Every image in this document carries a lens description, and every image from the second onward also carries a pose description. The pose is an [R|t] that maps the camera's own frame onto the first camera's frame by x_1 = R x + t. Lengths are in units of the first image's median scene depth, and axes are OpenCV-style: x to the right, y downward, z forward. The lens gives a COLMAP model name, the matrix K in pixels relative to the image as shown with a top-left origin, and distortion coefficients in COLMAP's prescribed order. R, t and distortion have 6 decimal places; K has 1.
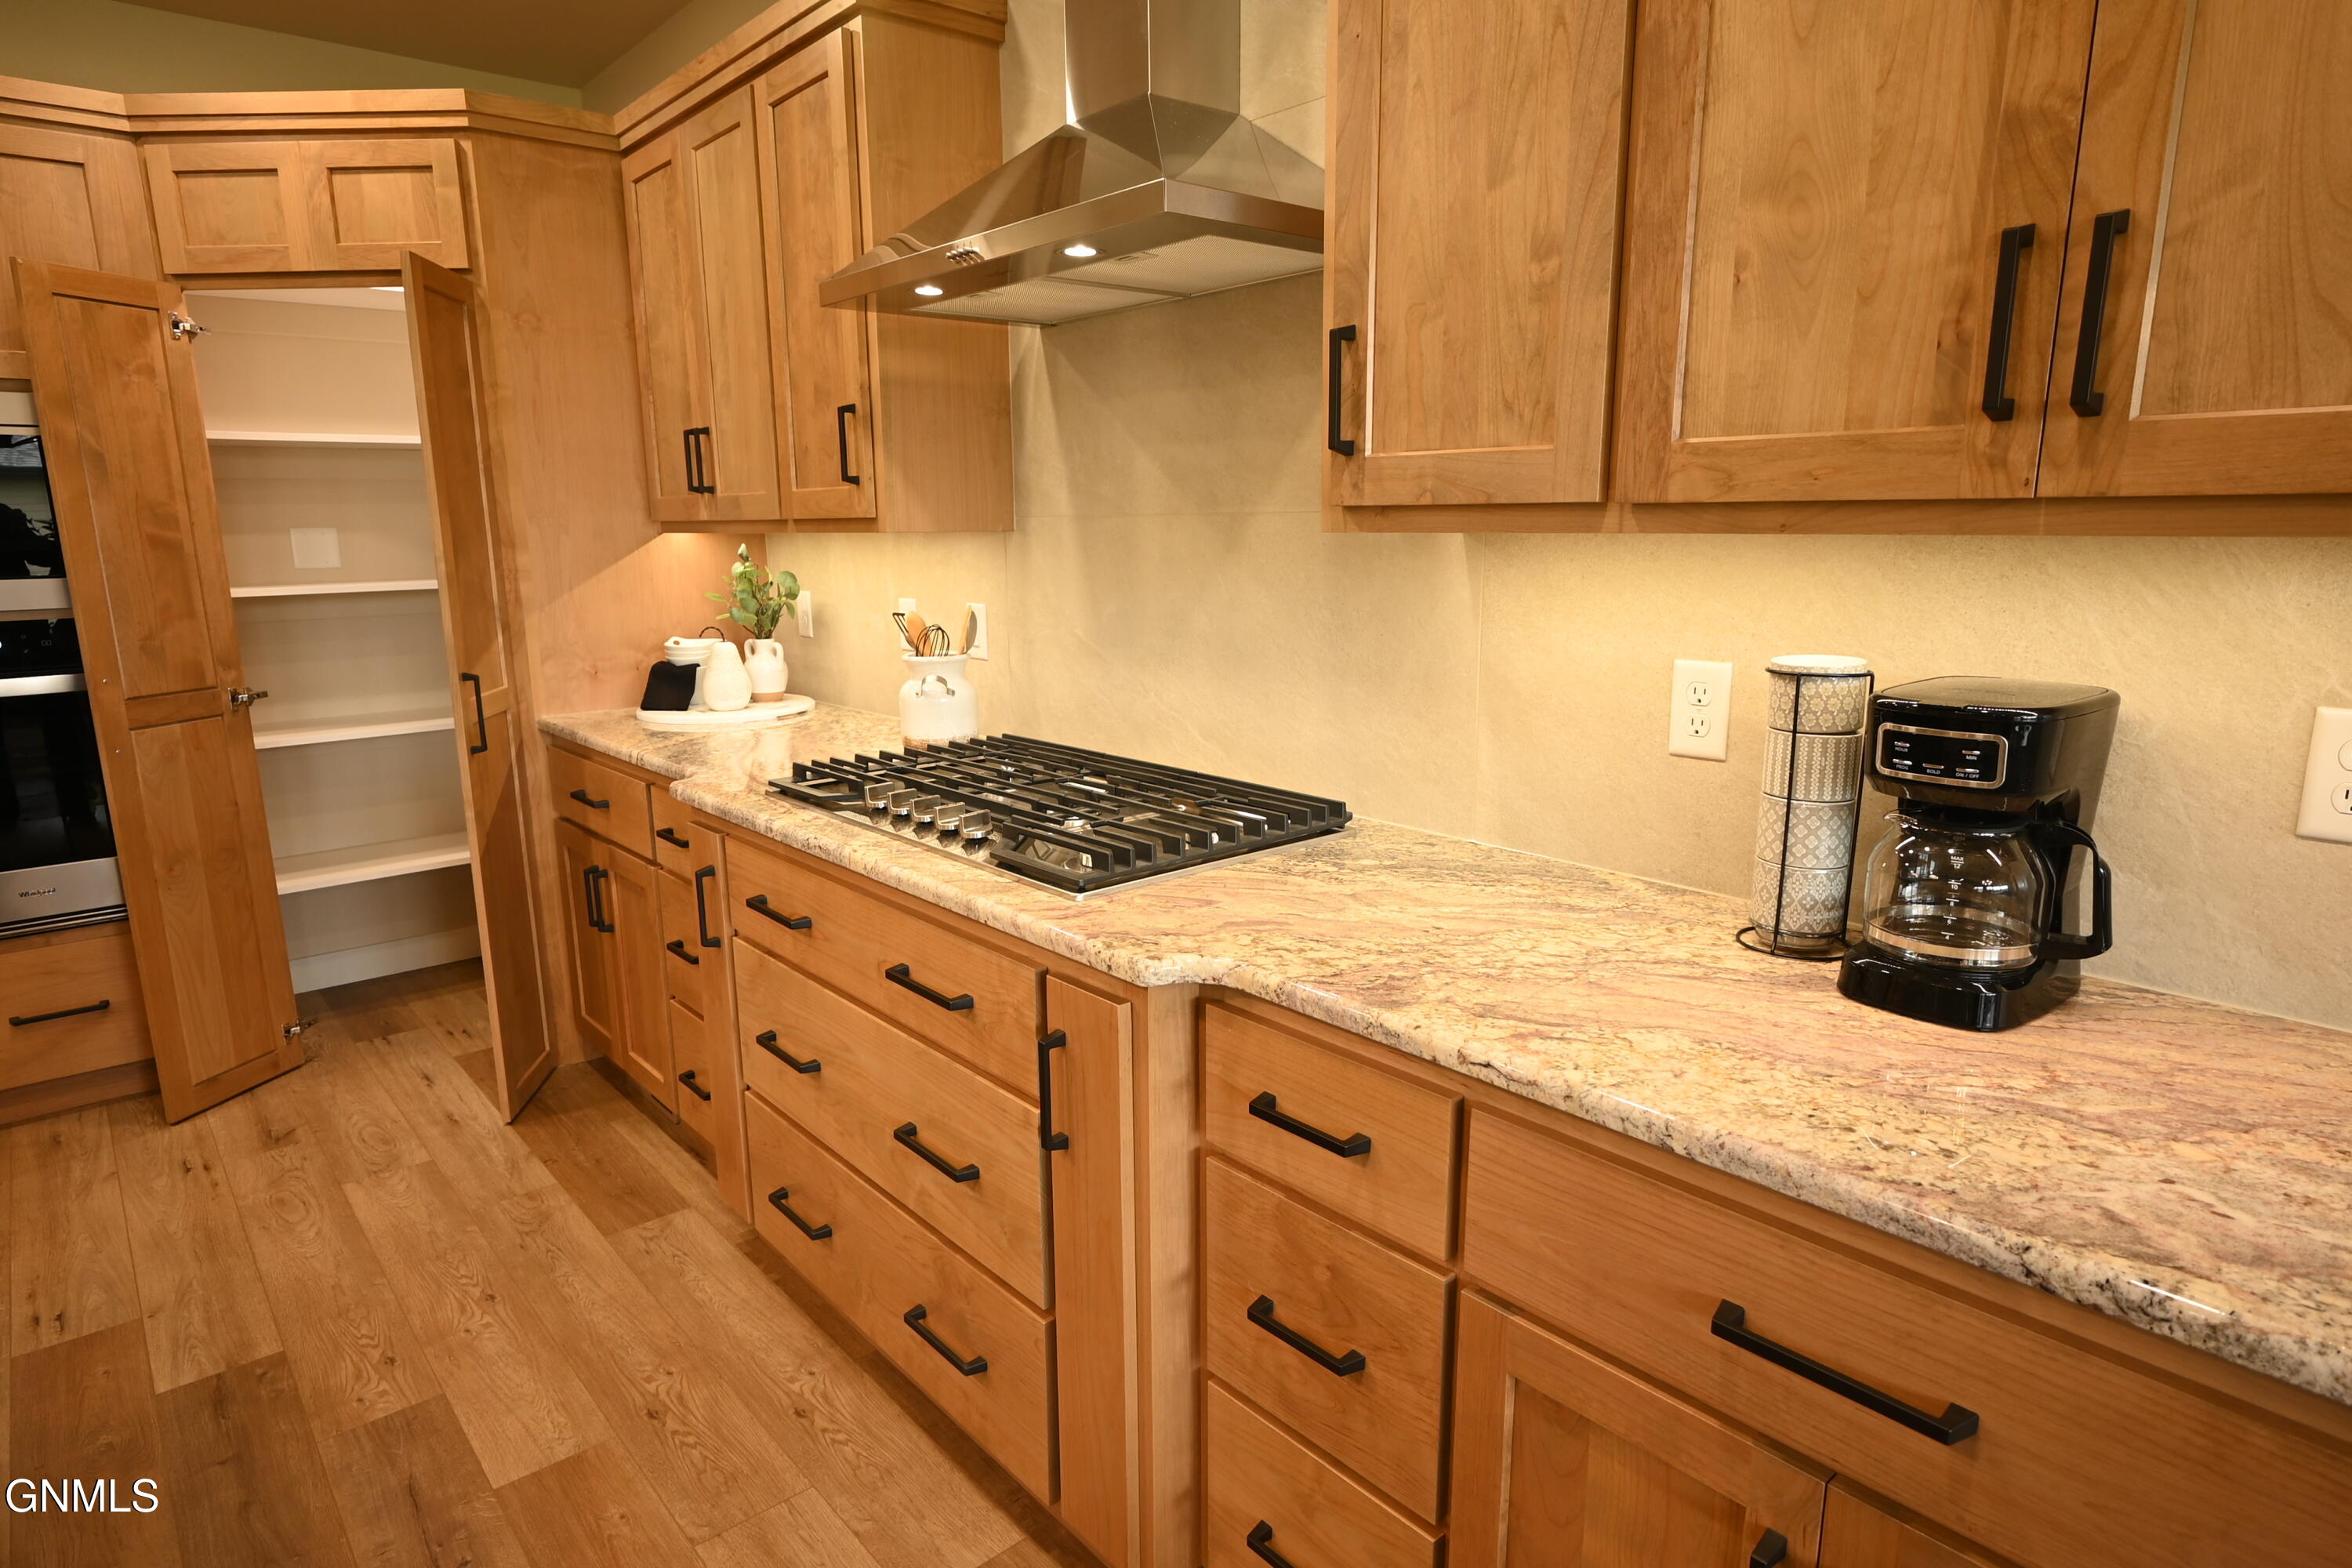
lens RADIAL K [[1326.1, 0, 1171.5], [0, 1326.1, 791.3], [0, 0, 1]] dist [-0.002799, 0.001084]
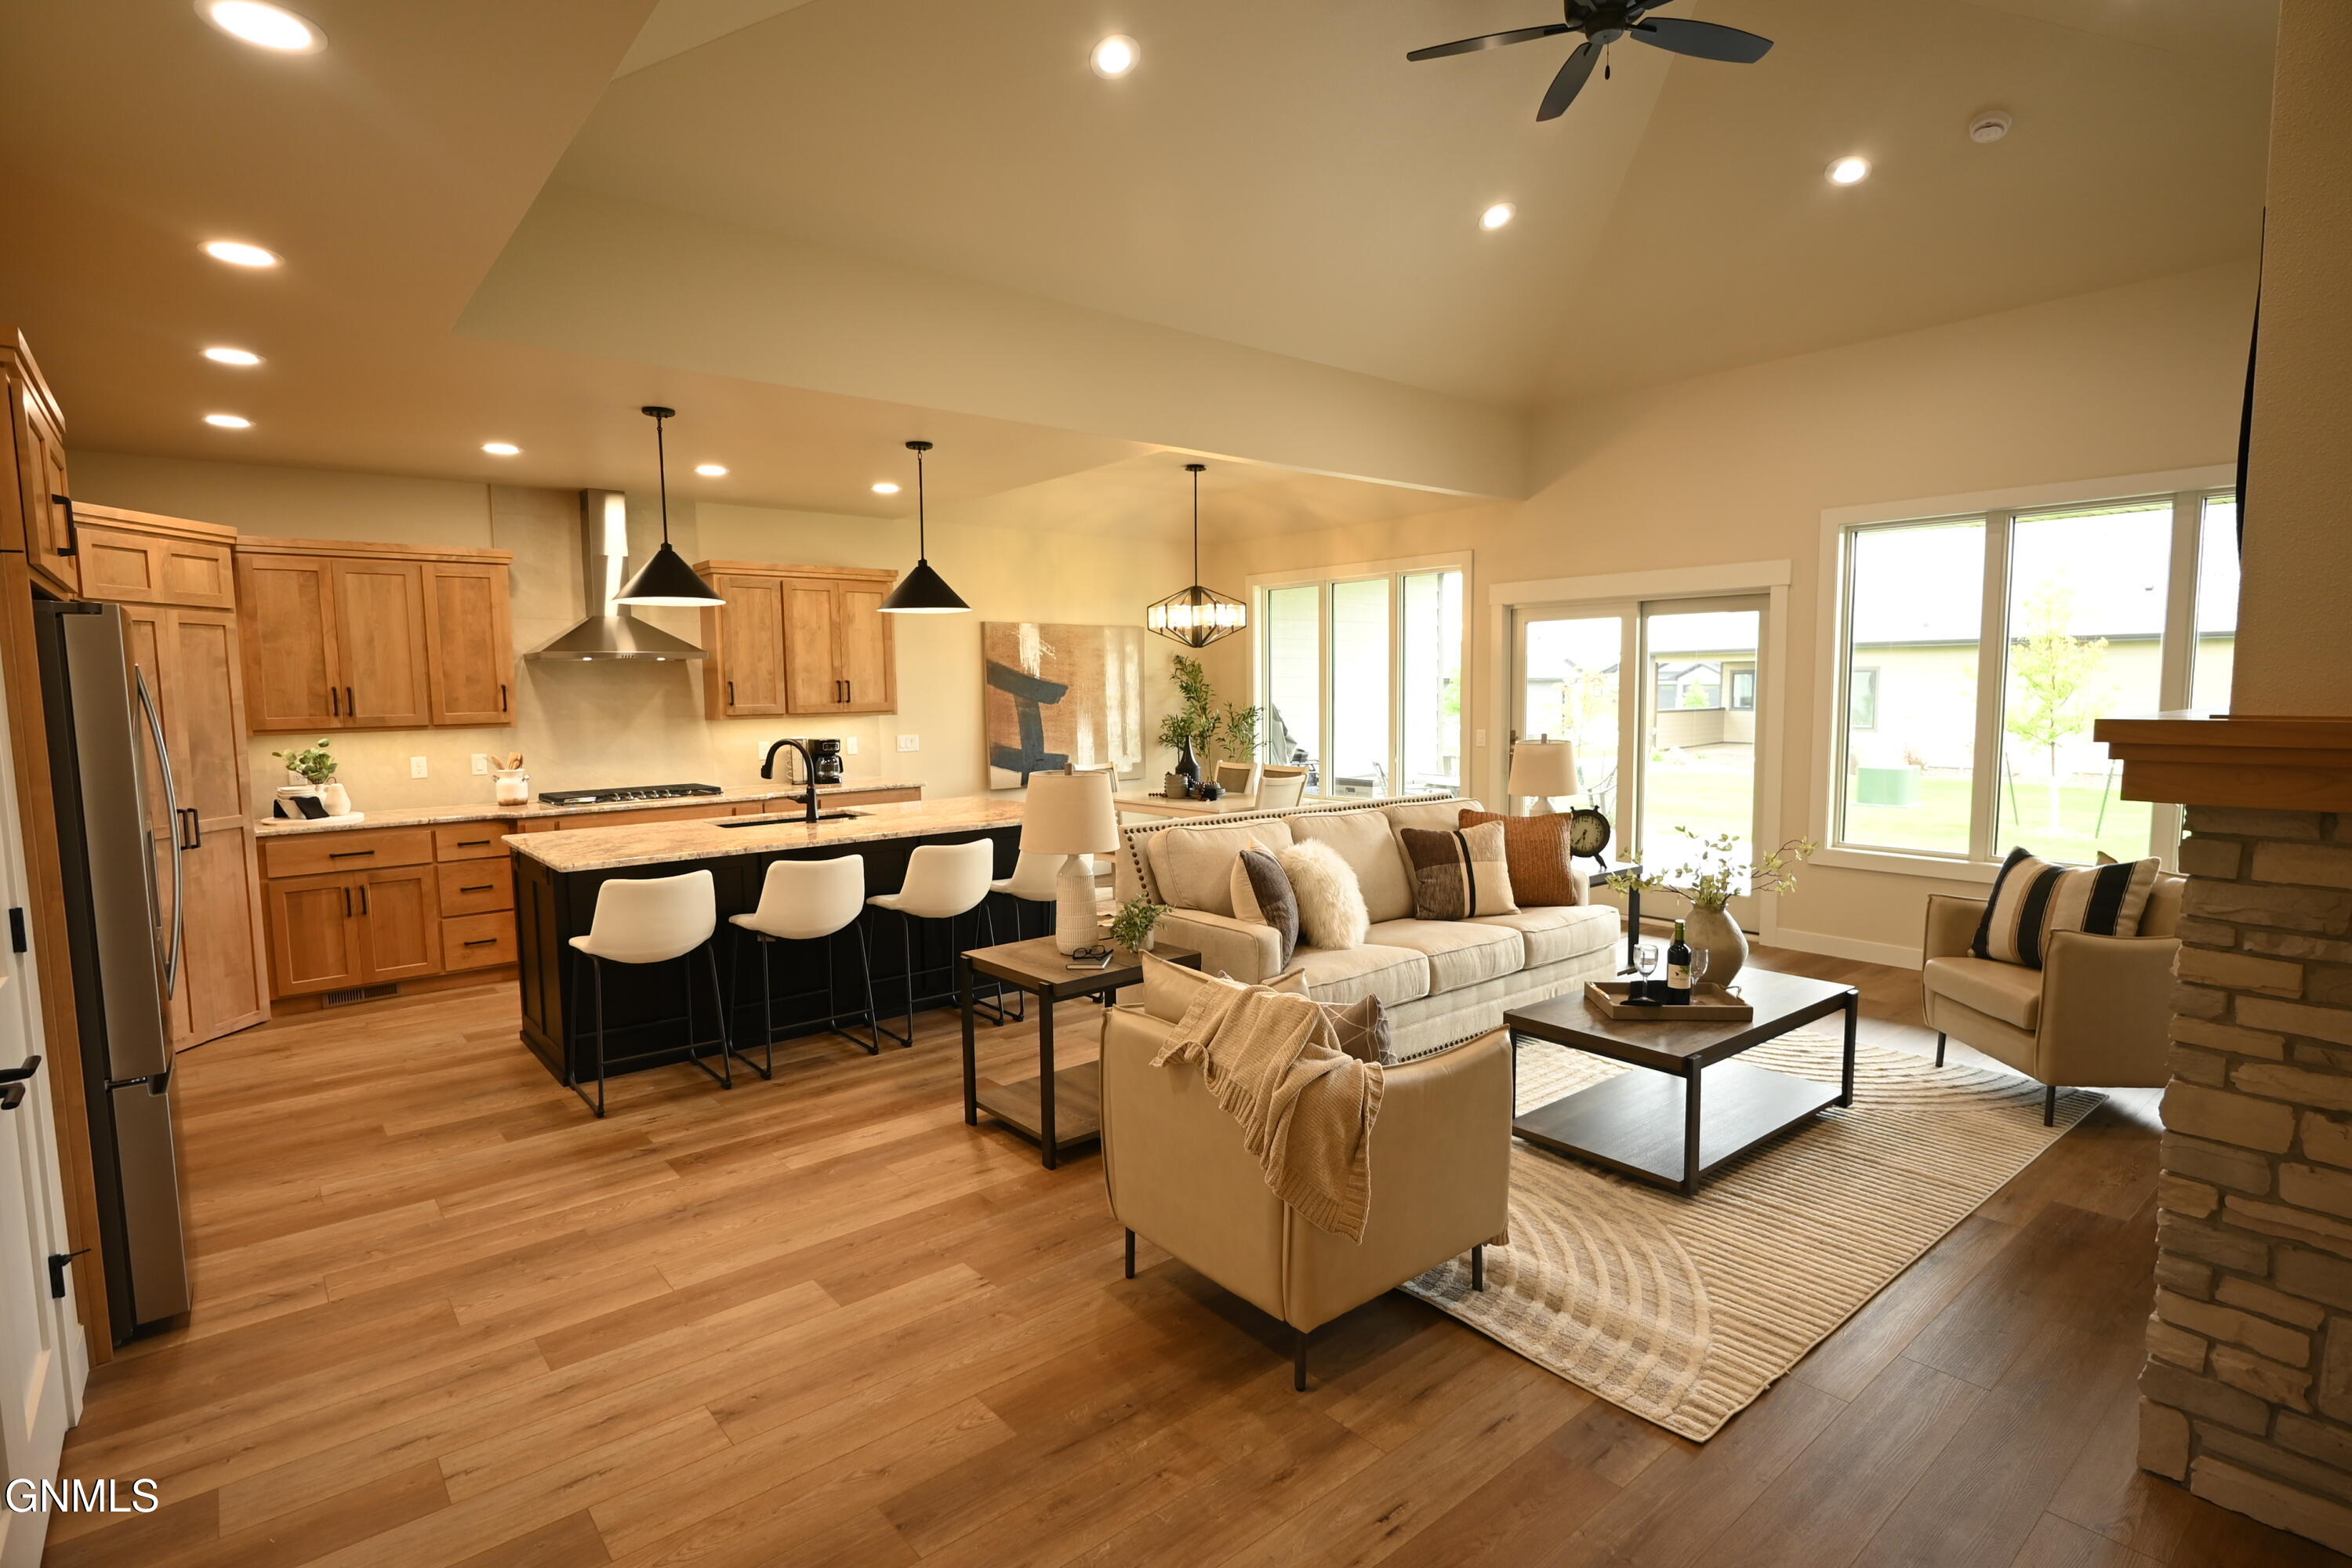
lens RADIAL K [[1153.0, 0, 1171.0], [0, 1153.0, 785.1], [0, 0, 1]] dist [0.000405, -0.001389]
pose [[0.017449, -0.074206, 0.997090, -4.439612], [0.220773, 0.972914, 0.068543, 0.122696], [-0.975169, 0.218935, 0.033359, -0.771434]]
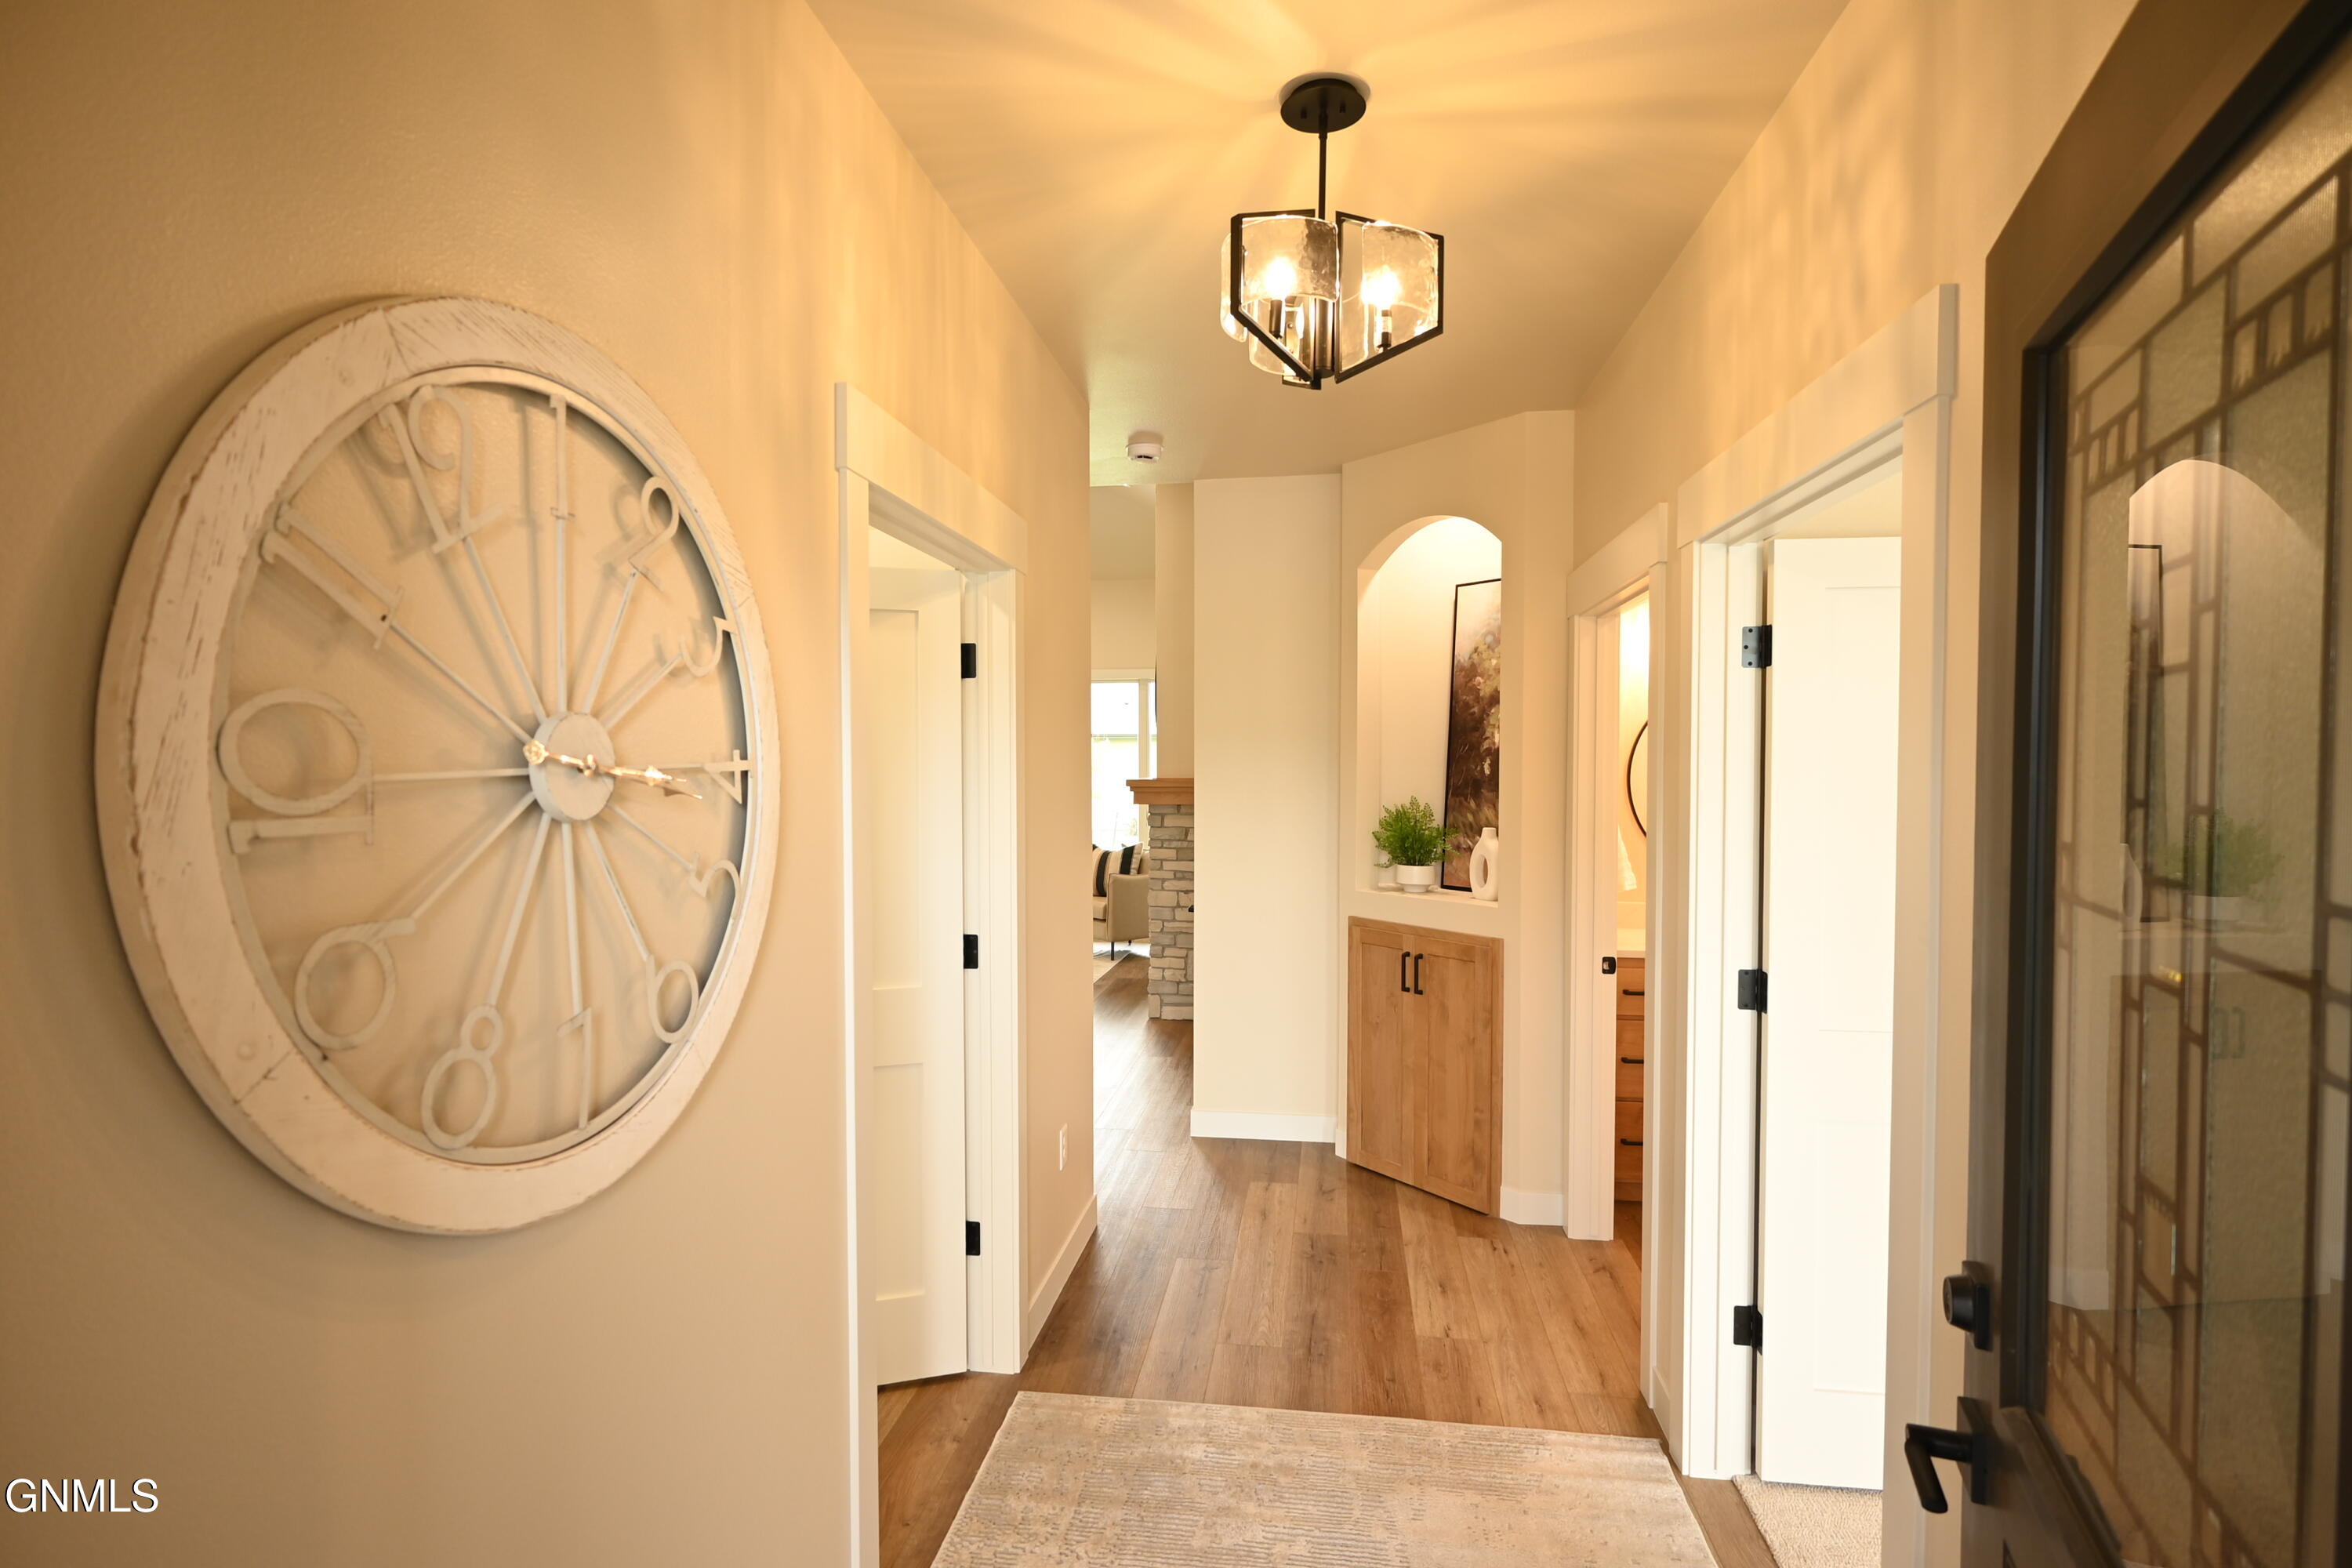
lens RADIAL K [[1153.0, 0, 1177.4], [0, 1153.0, 787.4], [0, 0, 1]] dist [0.000405, -0.001389]
pose [[-0.664453, -0.003445, 0.747322, -6.491795], [0.169815, 0.973135, 0.155471, -0.244067], [-0.727781, 0.230209, -0.646017, 0.911132]]
